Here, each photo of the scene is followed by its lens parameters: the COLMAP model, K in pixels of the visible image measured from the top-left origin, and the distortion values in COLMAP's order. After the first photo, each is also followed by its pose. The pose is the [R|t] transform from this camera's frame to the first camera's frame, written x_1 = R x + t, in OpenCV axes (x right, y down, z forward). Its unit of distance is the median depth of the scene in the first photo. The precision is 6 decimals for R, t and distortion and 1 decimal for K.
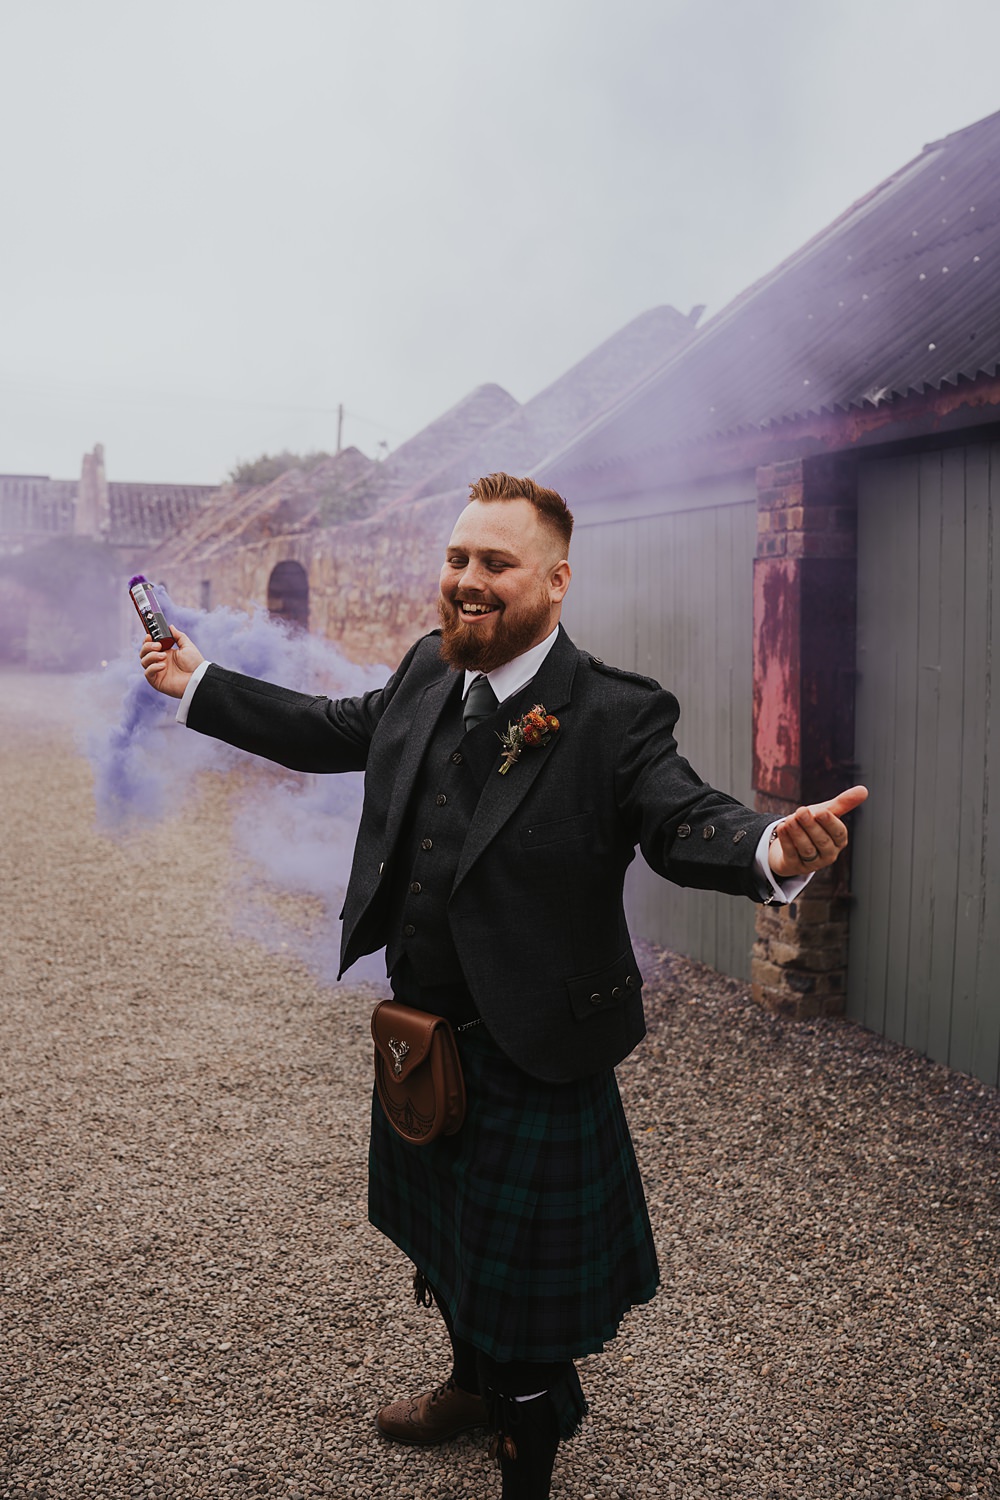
lens RADIAL K [[1492.7, 0, 439.0], [0, 1492.7, 750.9], [0, 0, 1]] dist [-0.186125, 0.230796]
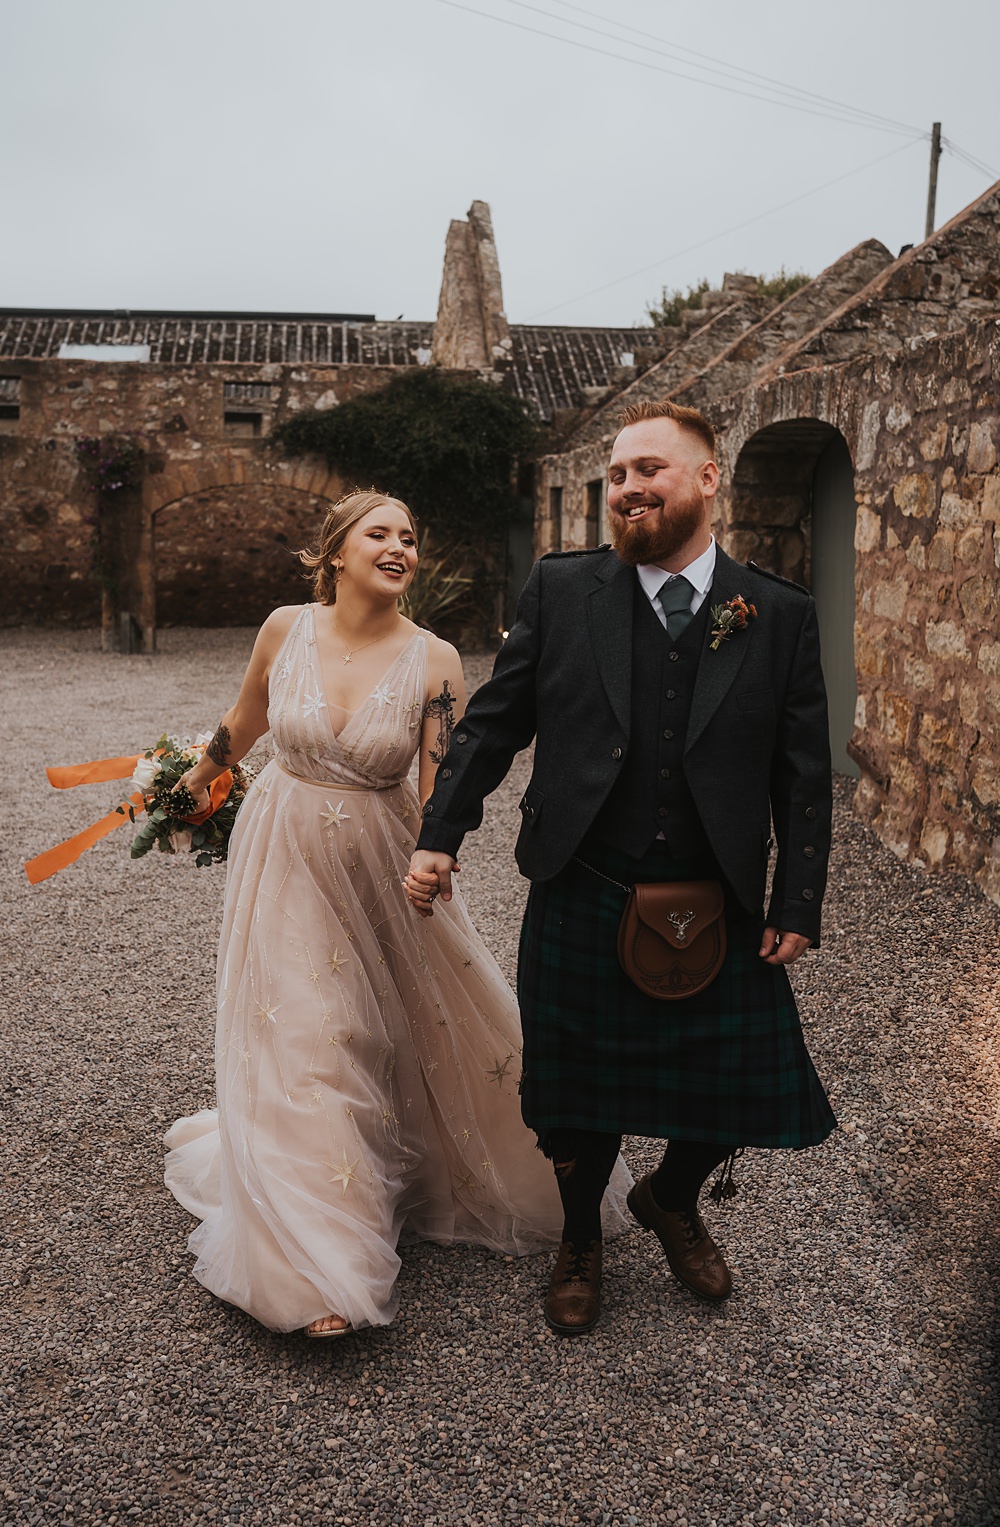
lens RADIAL K [[1581.6, 0, 499.5], [0, 1581.6, 736.1], [0, 0, 1]] dist [-0.061341, 0.013448]
pose [[0.985688, 0.010197, -0.168271, -0.441387], [-0.004387, 0.999382, 0.034865, -0.138297], [0.168523, -0.033628, 0.985124, 1.533424]]
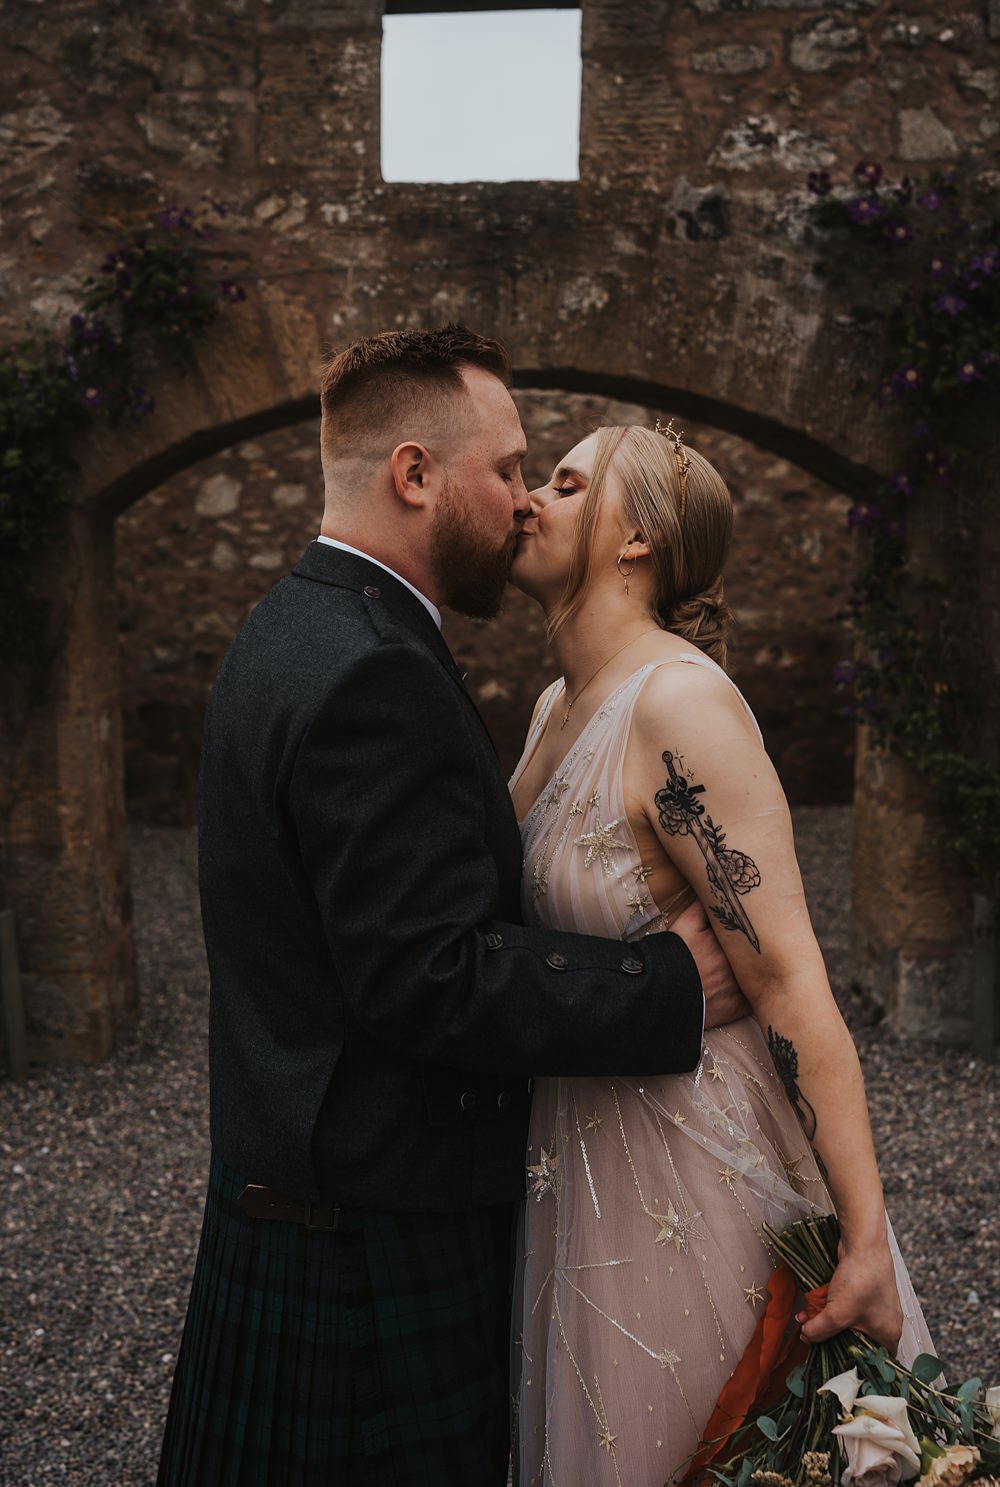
lens RADIAL K [[1558.2, 0, 487.1], [0, 1558.2, 684.3], [0, 0, 1]] dist [-0.169811, 0.212902]
pose [[0.967185, -0.030996, -0.252175, -1.128887], [0.024381, 0.999273, -0.029314, -0.252337], [0.252900, 0.022203, 0.967238, 2.670381]]
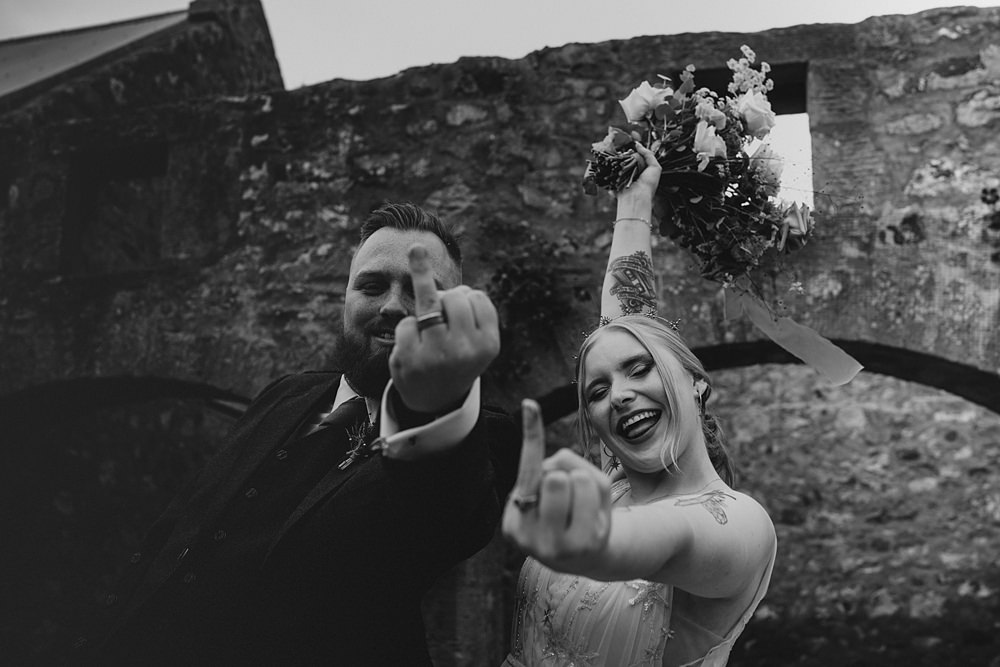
lens RADIAL K [[995.1, 0, 500.0], [0, 995.1, 333.5], [0, 0, 1]] dist [-0.186125, 0.230796]
pose [[0.876845, -0.149811, -0.456836, -1.144152], [-0.010583, 0.943967, -0.329870, -0.228504], [0.480656, 0.294080, 0.826128, 2.708747]]
